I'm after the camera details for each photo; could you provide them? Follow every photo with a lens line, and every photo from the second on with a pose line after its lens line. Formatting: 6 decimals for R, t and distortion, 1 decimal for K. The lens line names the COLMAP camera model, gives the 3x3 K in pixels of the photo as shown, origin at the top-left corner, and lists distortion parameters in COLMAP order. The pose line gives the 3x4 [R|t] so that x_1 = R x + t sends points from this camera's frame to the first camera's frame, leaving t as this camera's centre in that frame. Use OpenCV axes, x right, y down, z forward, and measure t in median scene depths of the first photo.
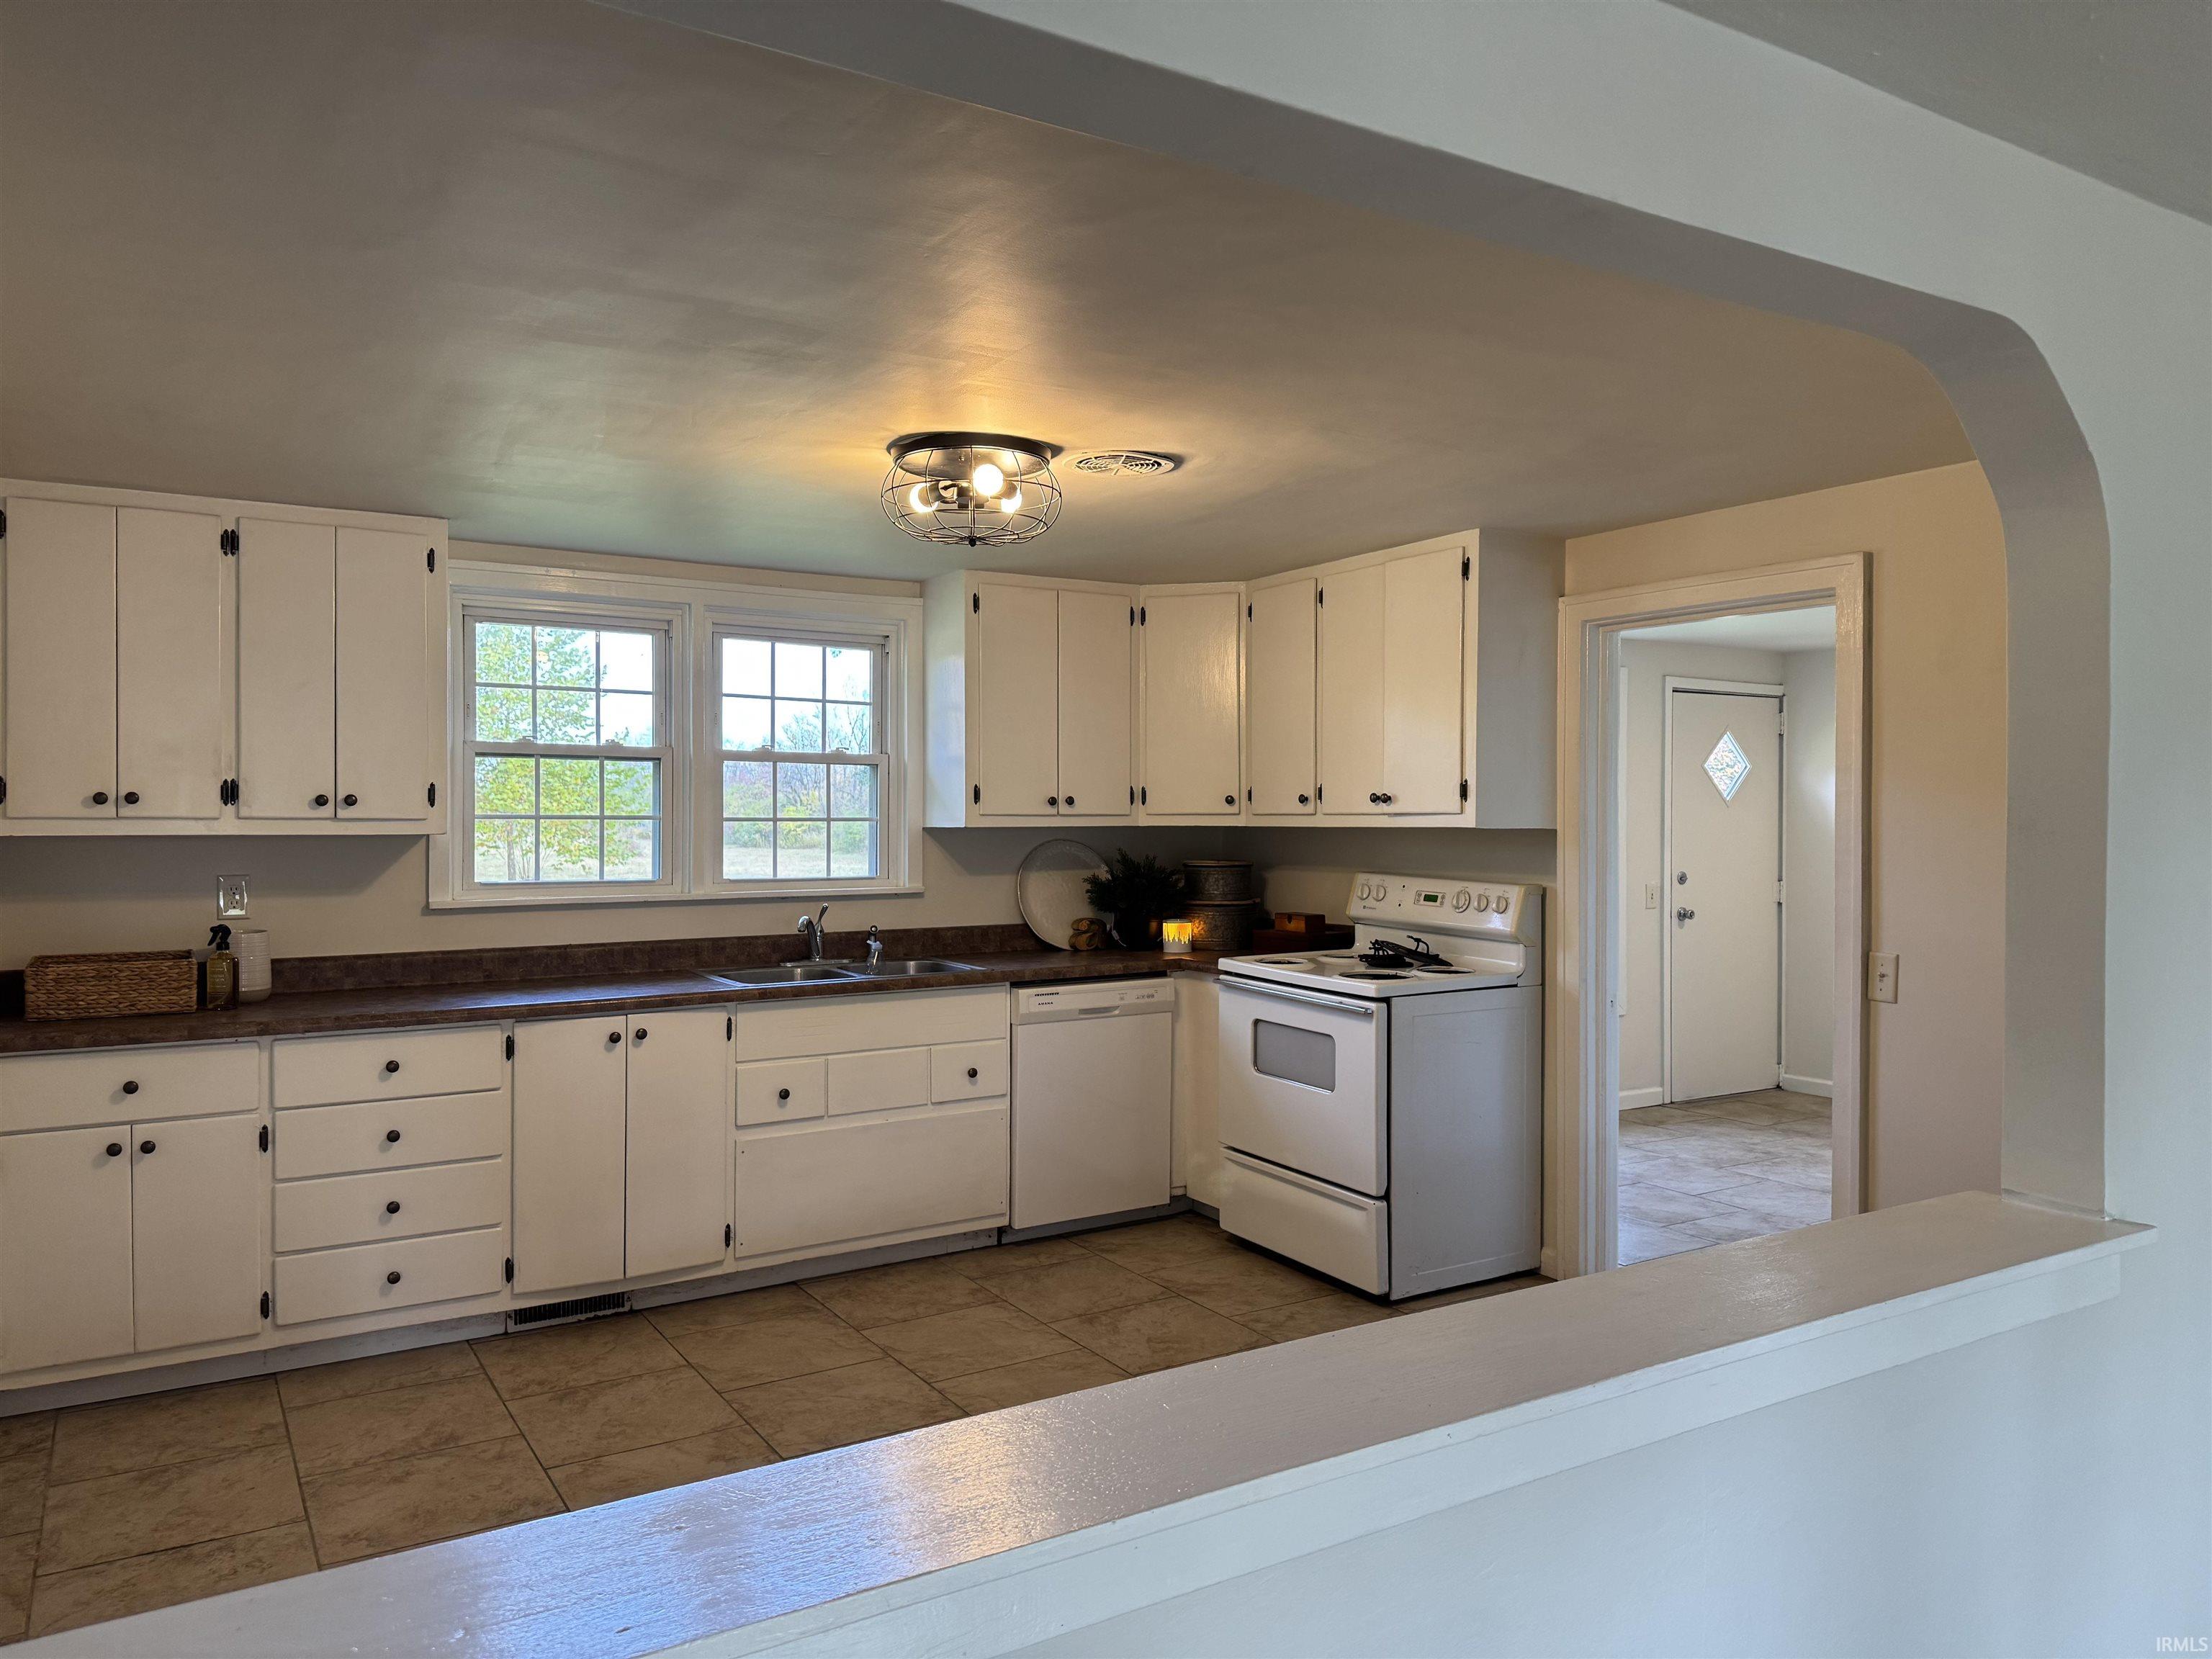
lens RADIAL K [[1555.5, 0, 1119.3], [0, 1555.5, 821.2], [0, 0, 1]] dist [0.062688, -0.072489]
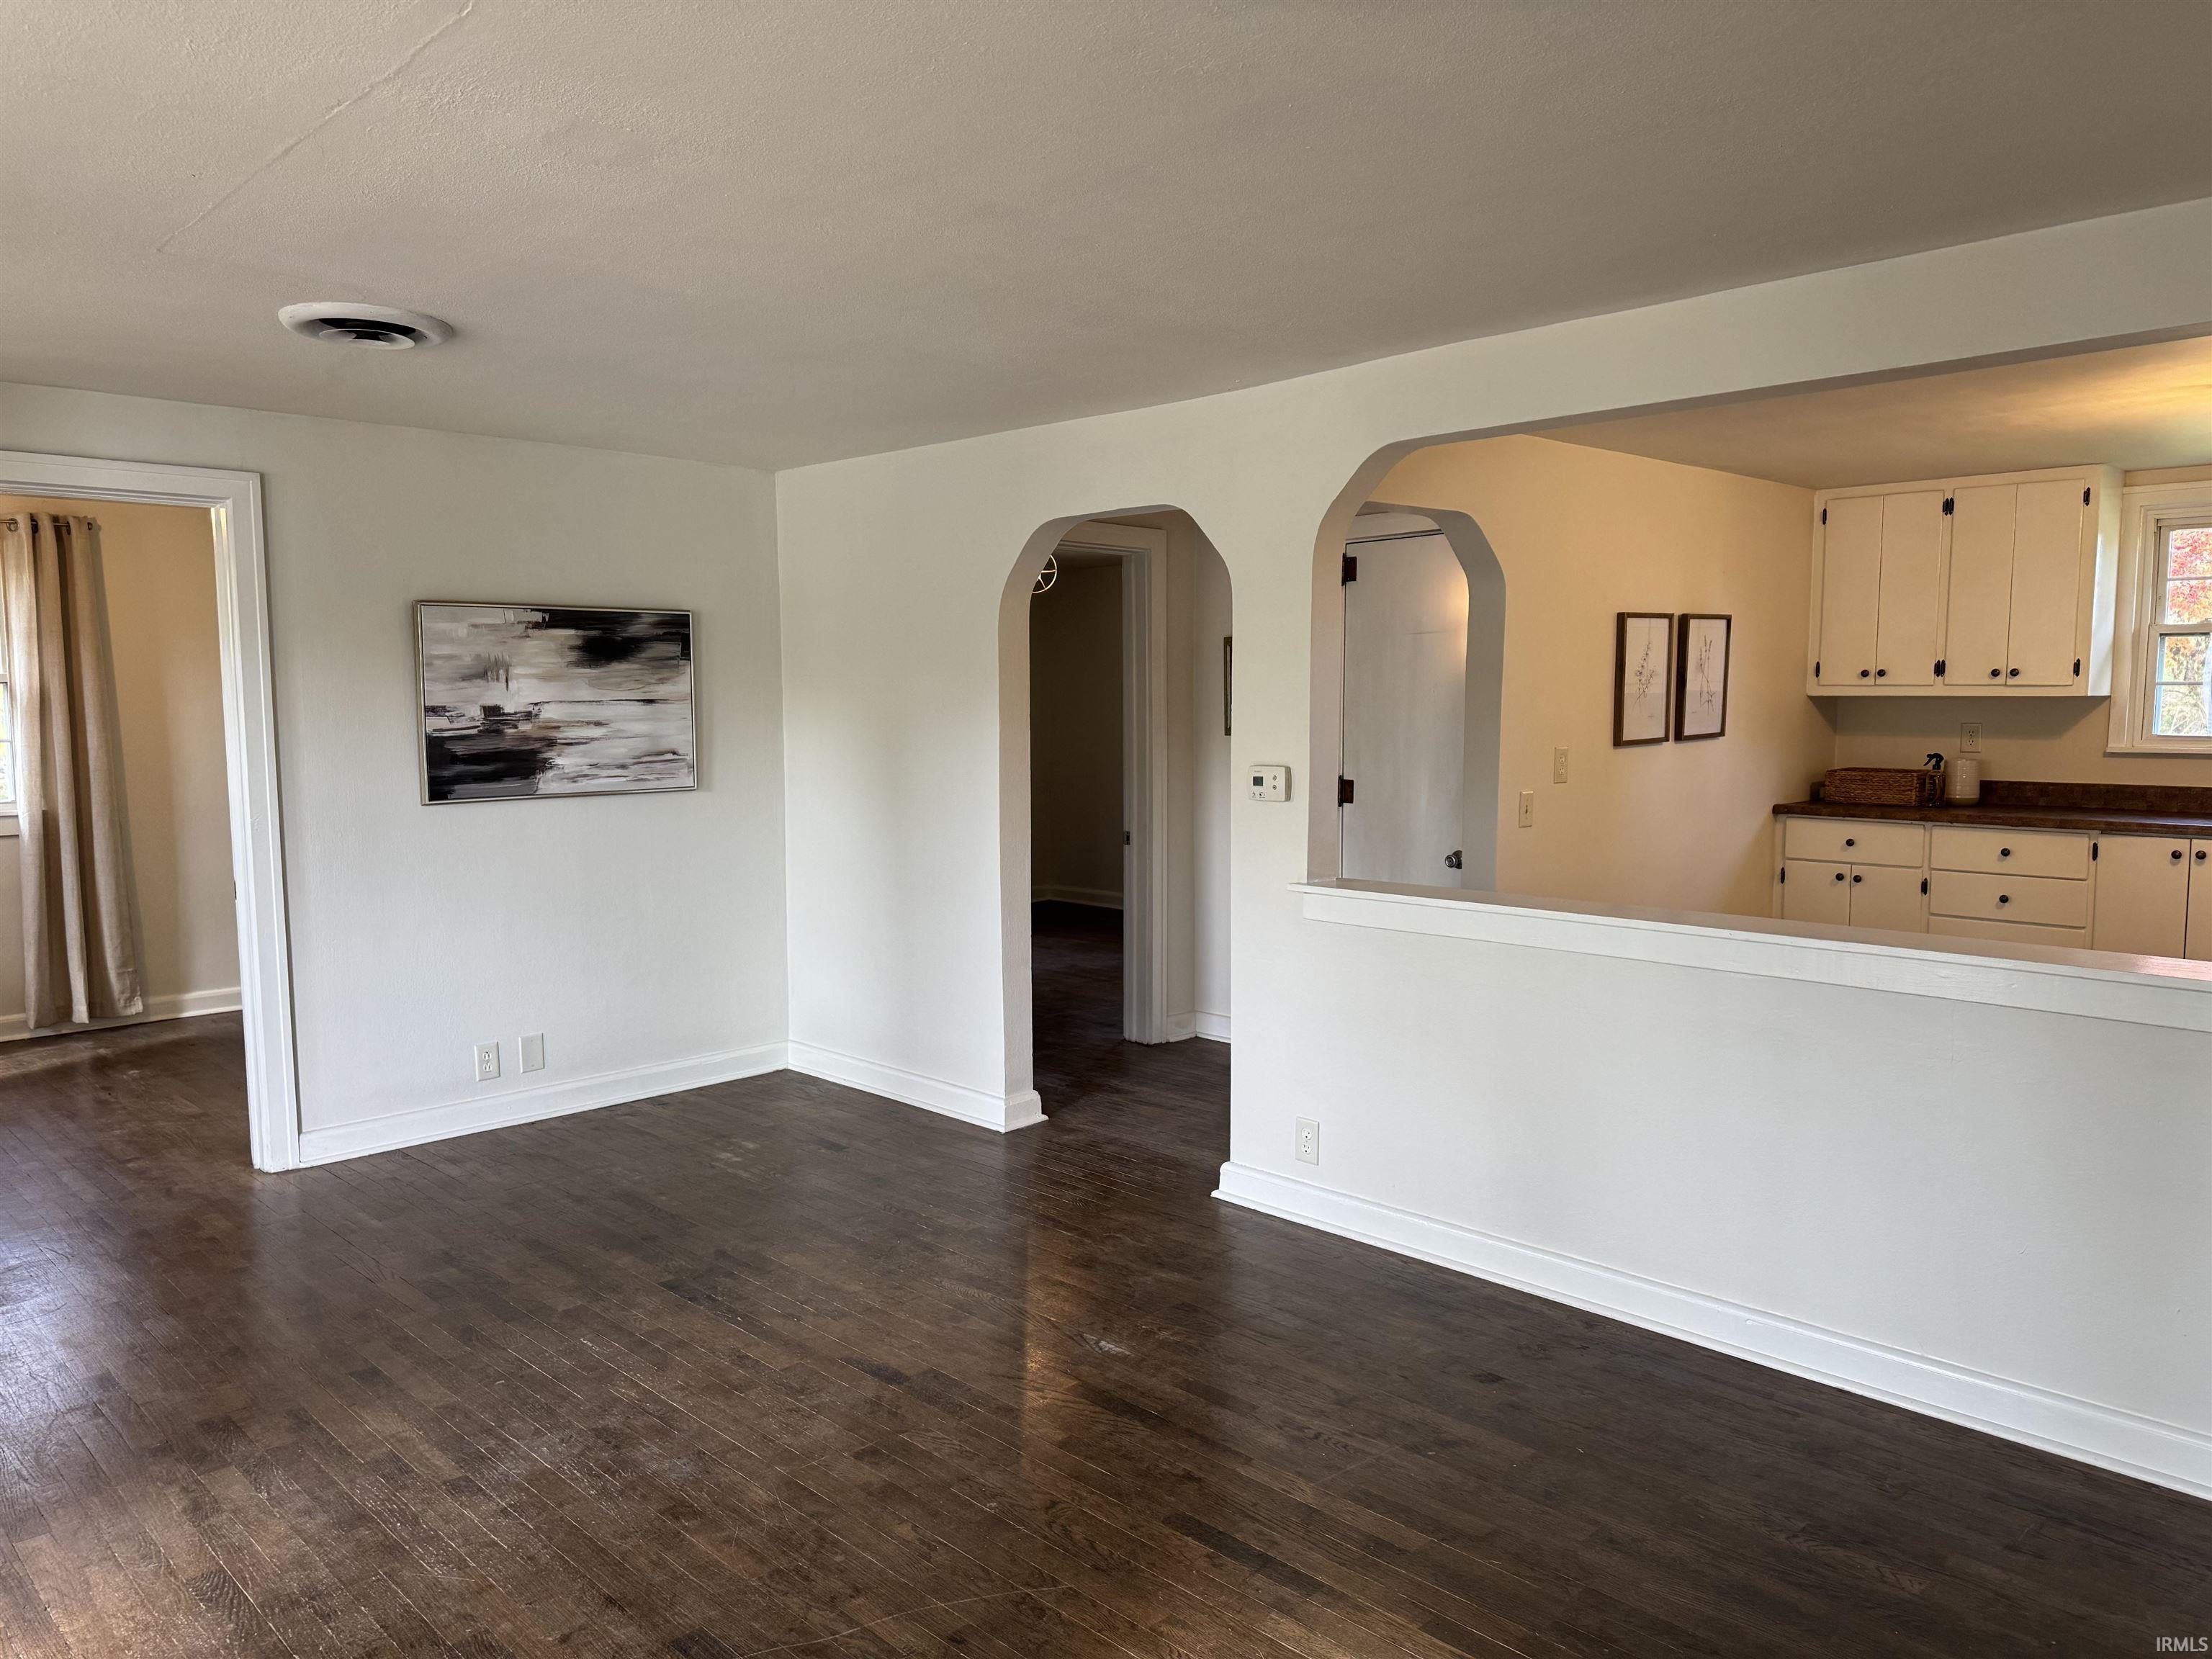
lens RADIAL K [[1555.5, 0, 1125.2], [0, 1555.5, 839.1], [0, 0, 1]] dist [0.062688, -0.072489]
pose [[0.232665, 0.093714, -0.968031, 0.669139], [0.000661, 0.995331, 0.096515, -0.001139], [0.972557, -0.023096, 0.231517, -0.133440]]
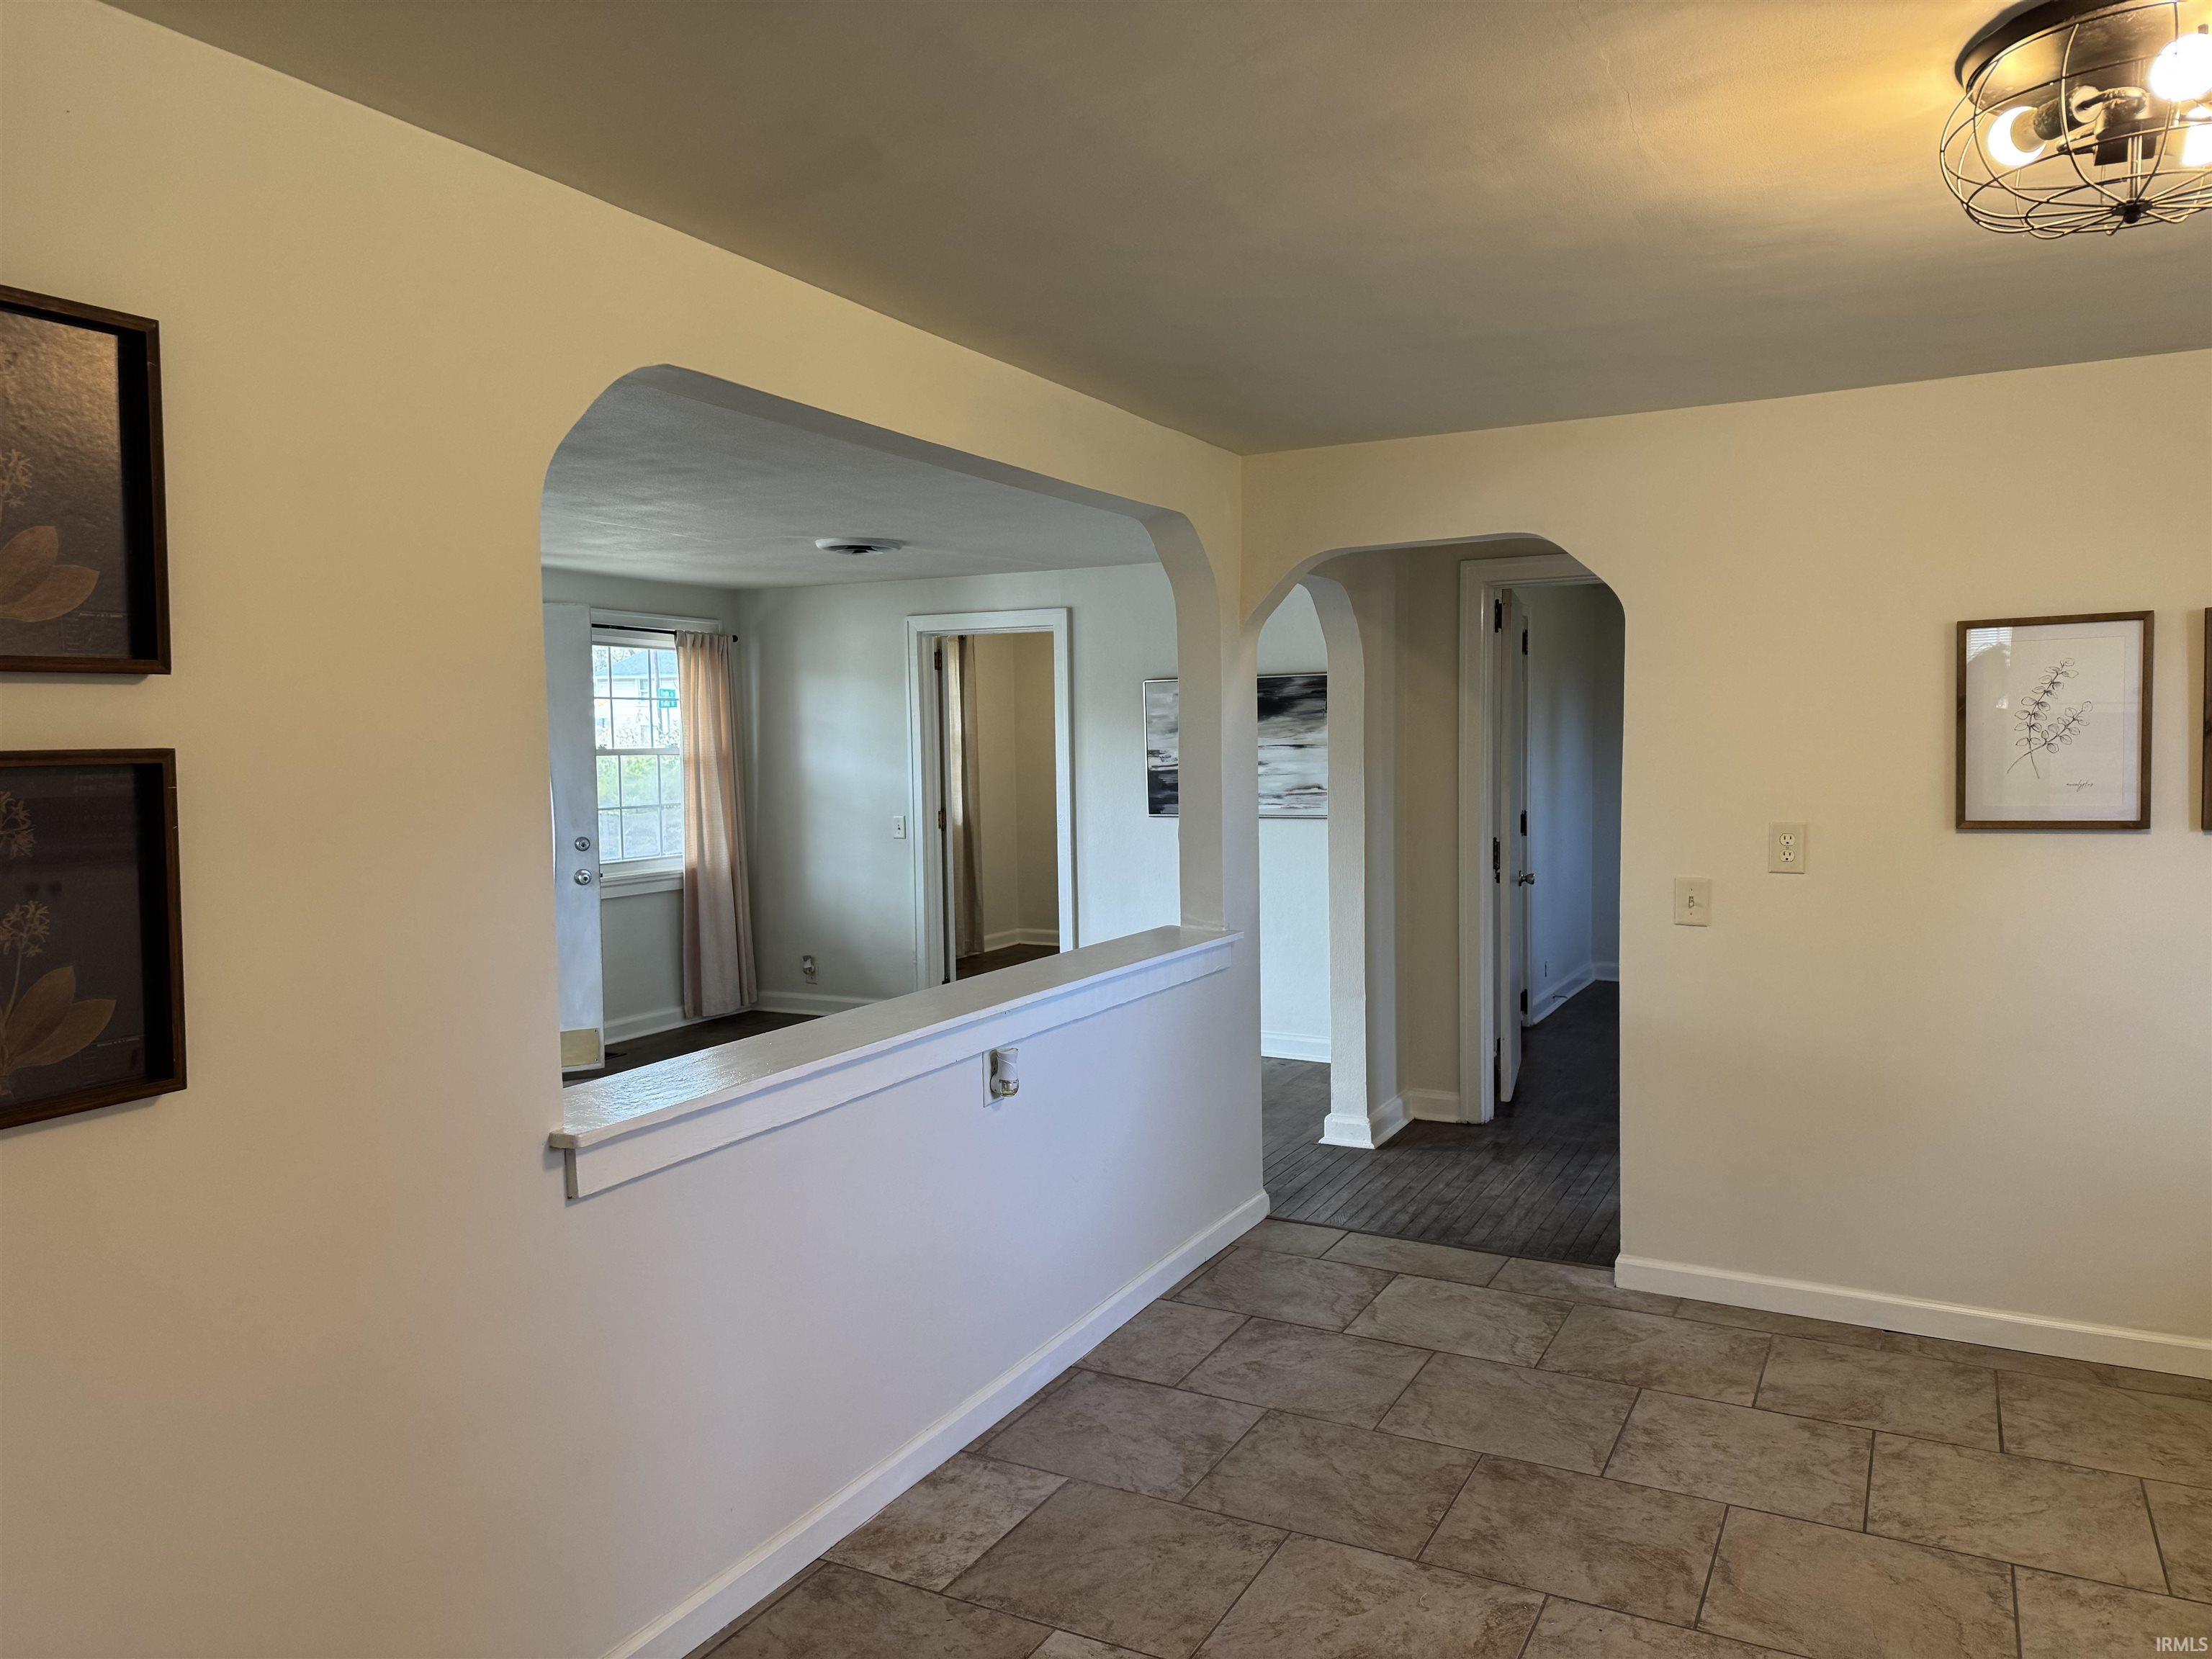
lens RADIAL K [[1555.5, 0, 1122.5], [0, 1555.5, 842.4], [0, 0, 1]] dist [0.062688, -0.072489]
pose [[-0.867772, 0.053863, -0.494036, 0.330045], [0.018040, 0.996868, 0.076998, -0.016471], [0.496636, 0.057904, -0.866025, 0.971593]]
